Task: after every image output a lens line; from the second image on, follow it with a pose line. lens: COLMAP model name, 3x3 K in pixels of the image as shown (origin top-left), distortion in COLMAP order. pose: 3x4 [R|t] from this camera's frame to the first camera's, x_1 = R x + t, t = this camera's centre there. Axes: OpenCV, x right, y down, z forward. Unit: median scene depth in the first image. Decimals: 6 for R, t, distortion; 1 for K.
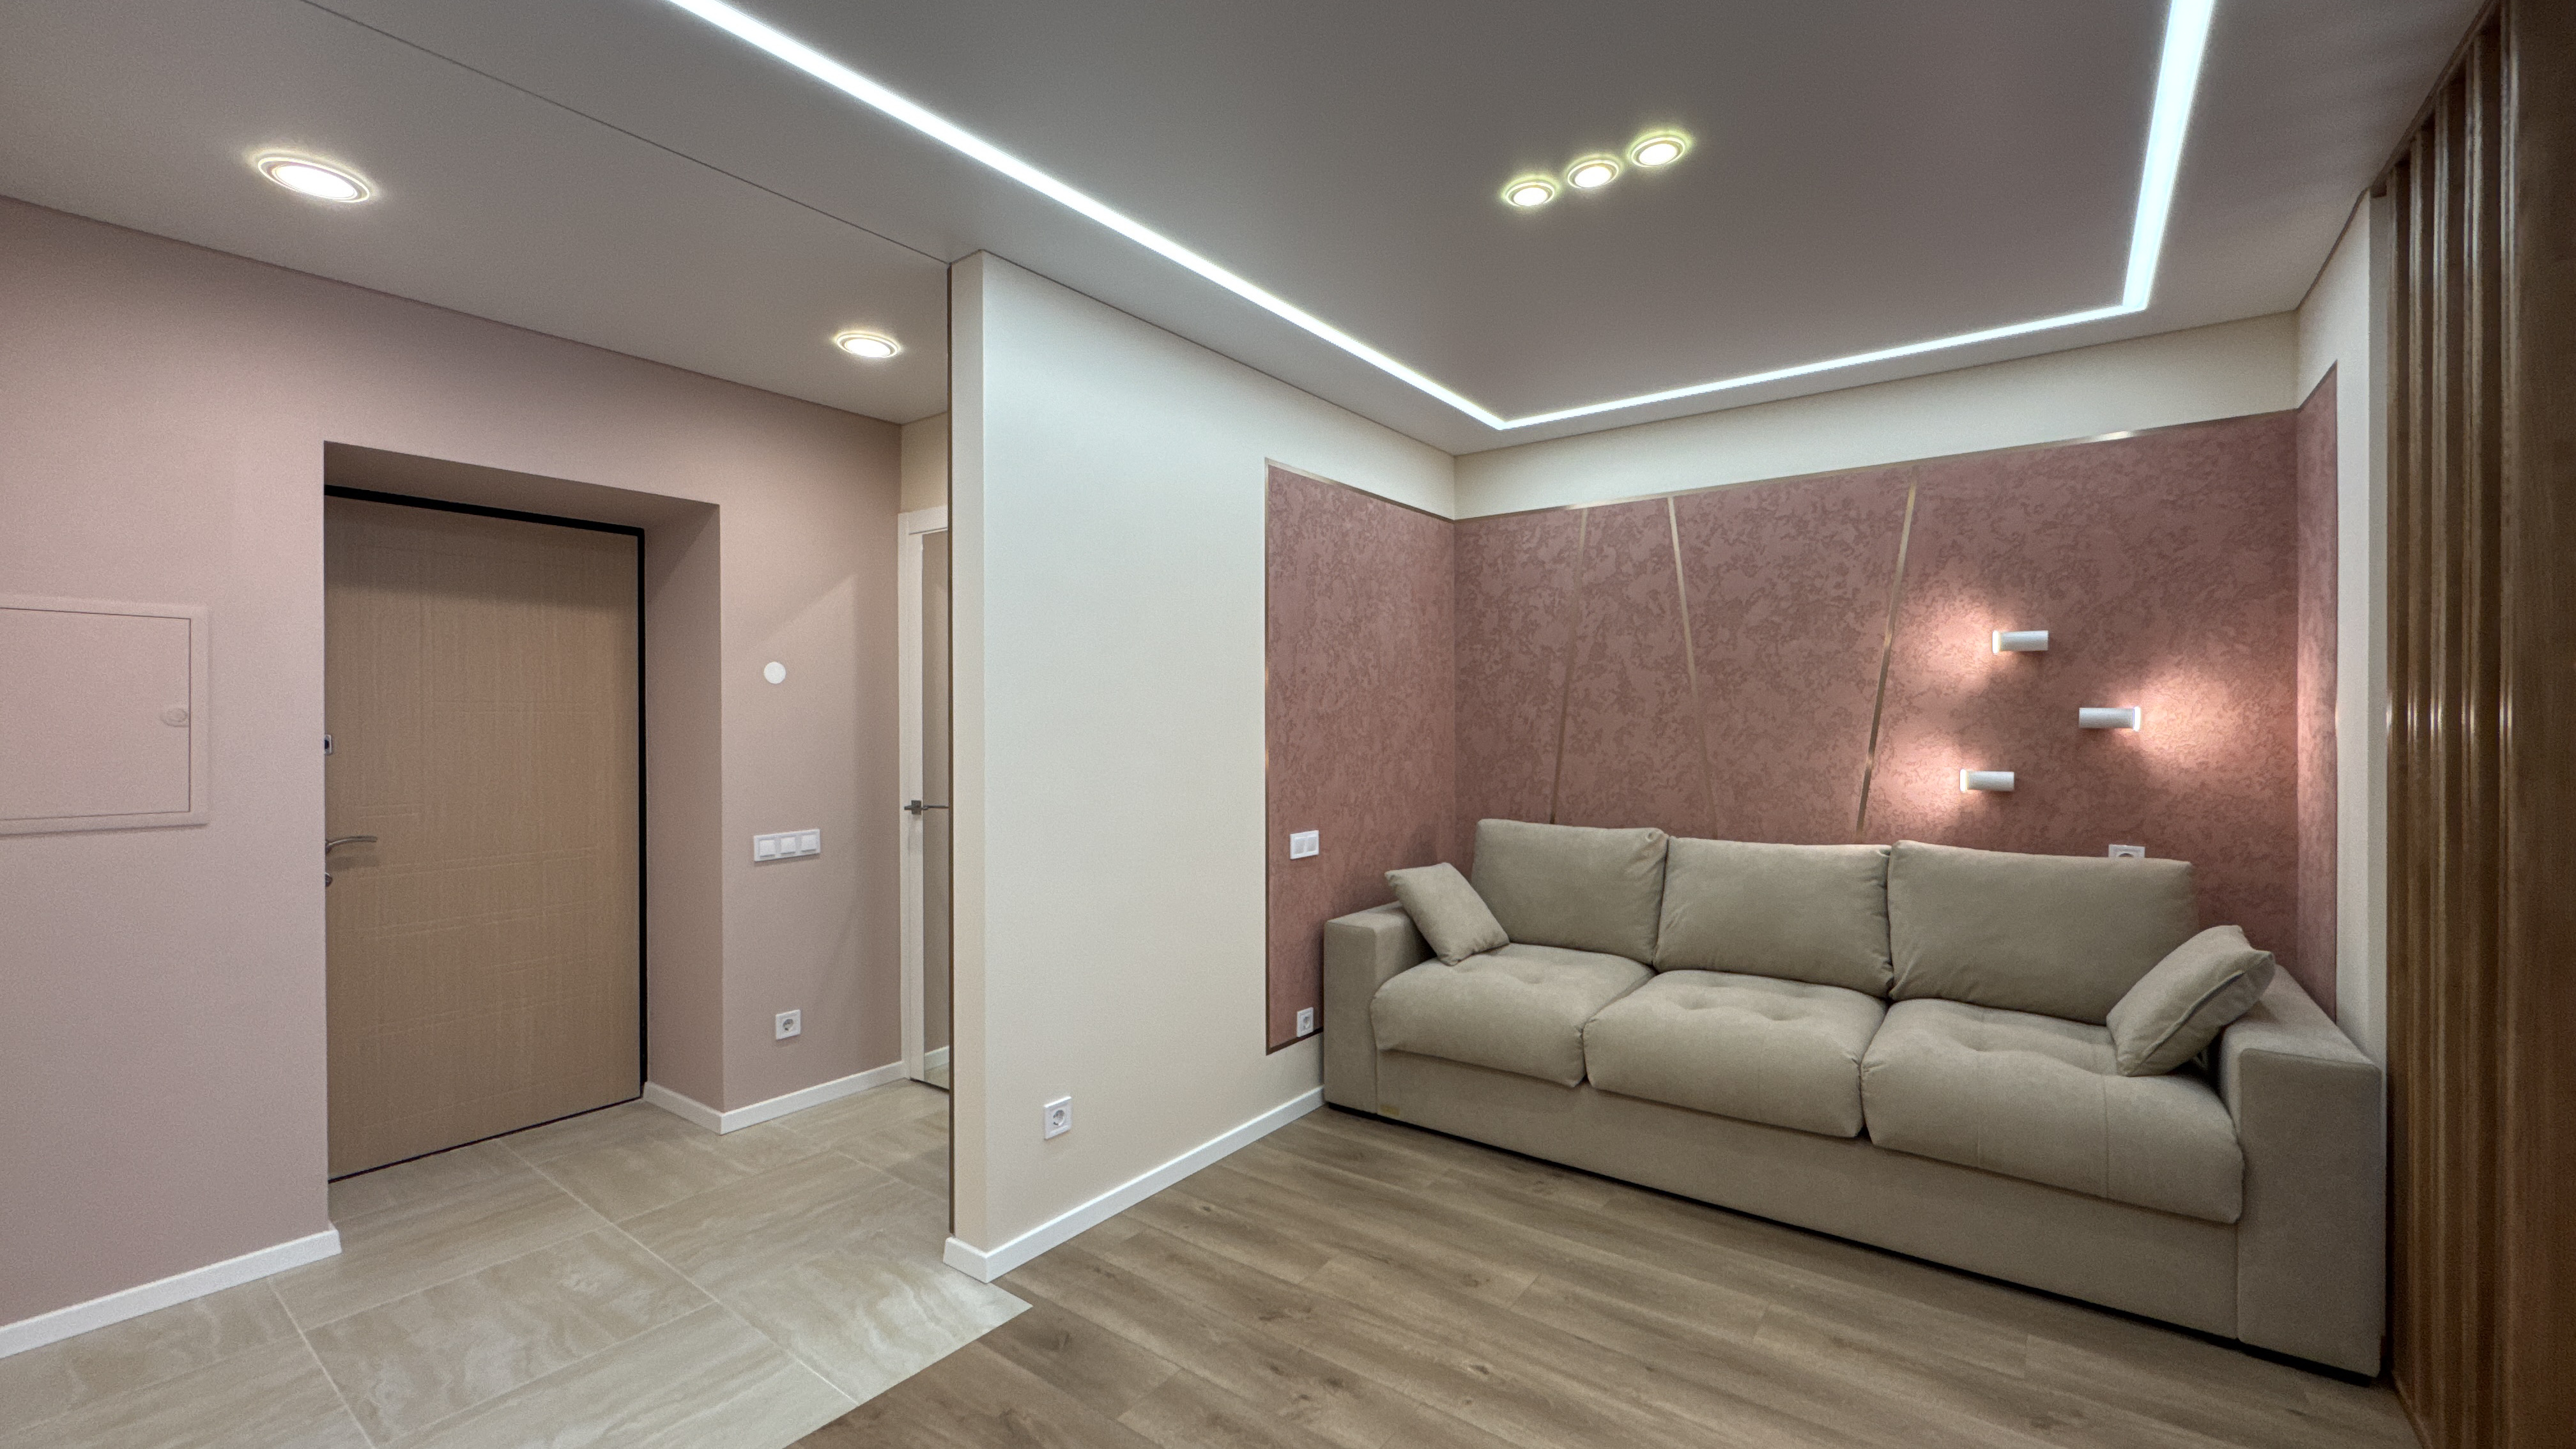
lens RADIAL K [[1026.1, 0, 1293.5], [0, 1026.1, 724.0], [0, 0, 1]] dist [-0.003066, 0.000391]
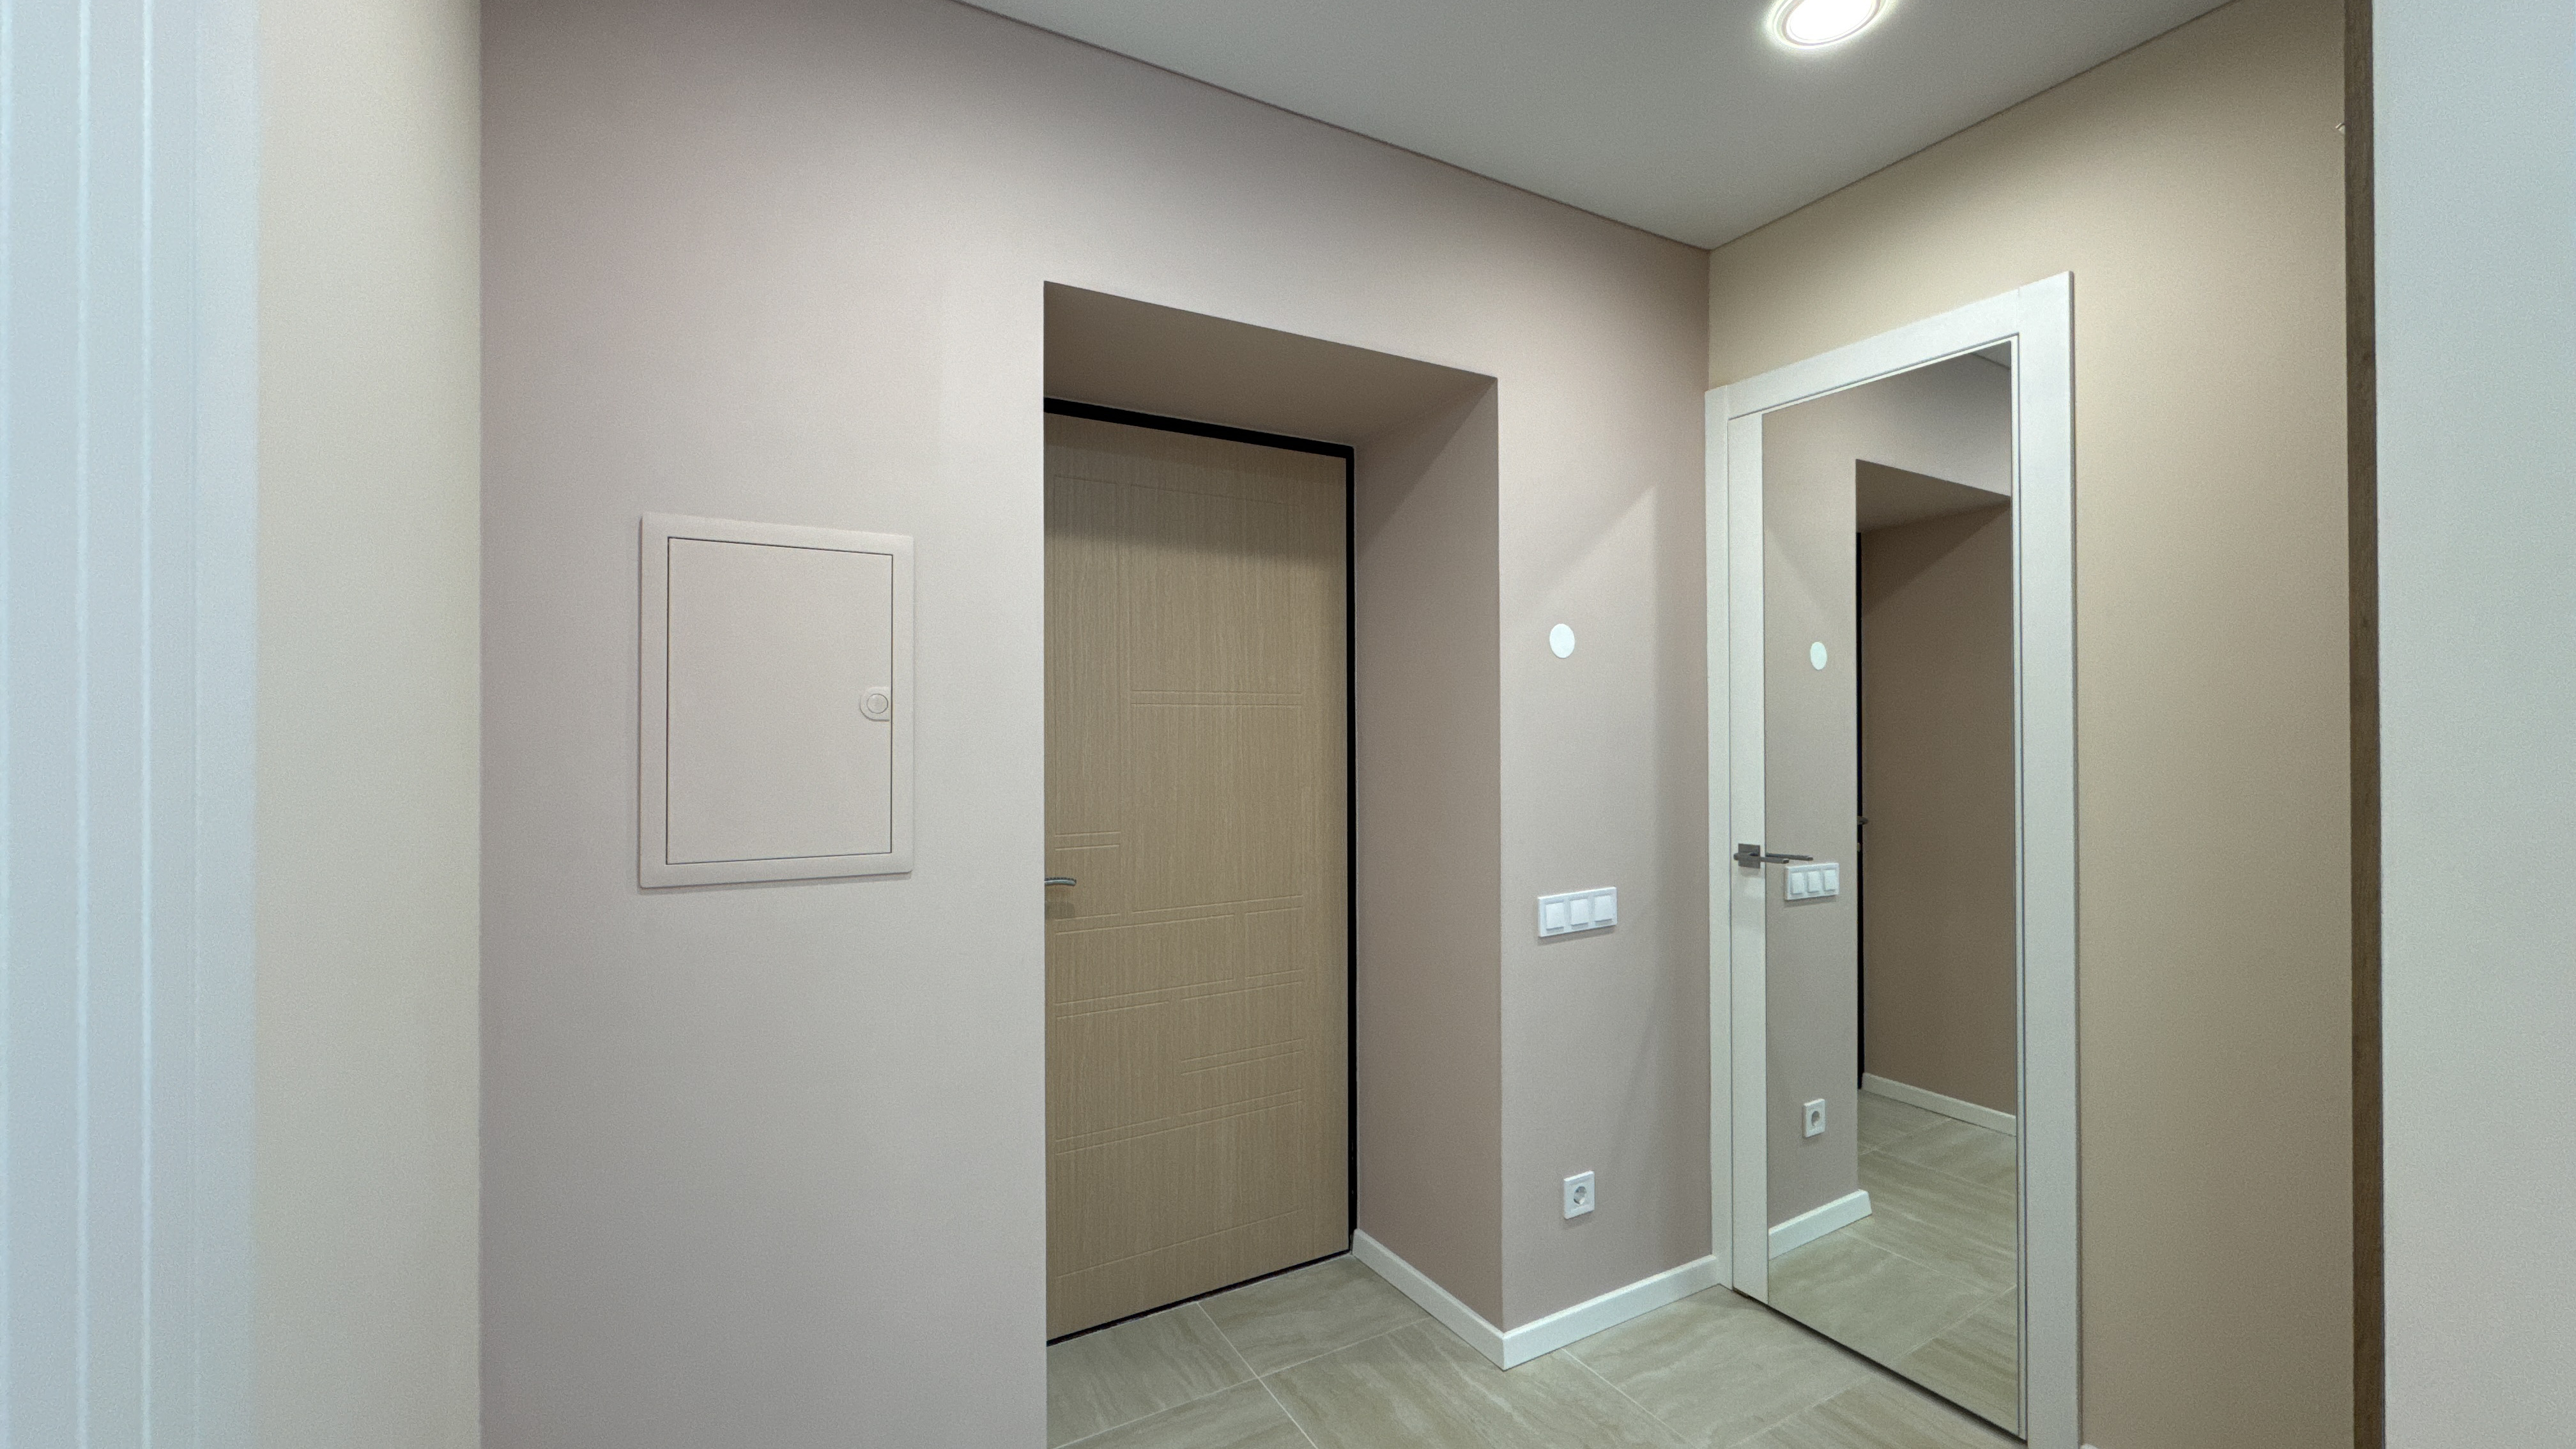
lens RADIAL K [[1026.1, 0, 1295.7], [0, 1026.1, 726.9], [0, 0, 1]] dist [-0.003066, 0.000391]
pose [[0.914213, -0.003503, -0.405218, -0.399132], [0.001381, 0.999984, -0.005529, 0.006852], [0.405231, 0.004496, 0.914203, 0.350124]]
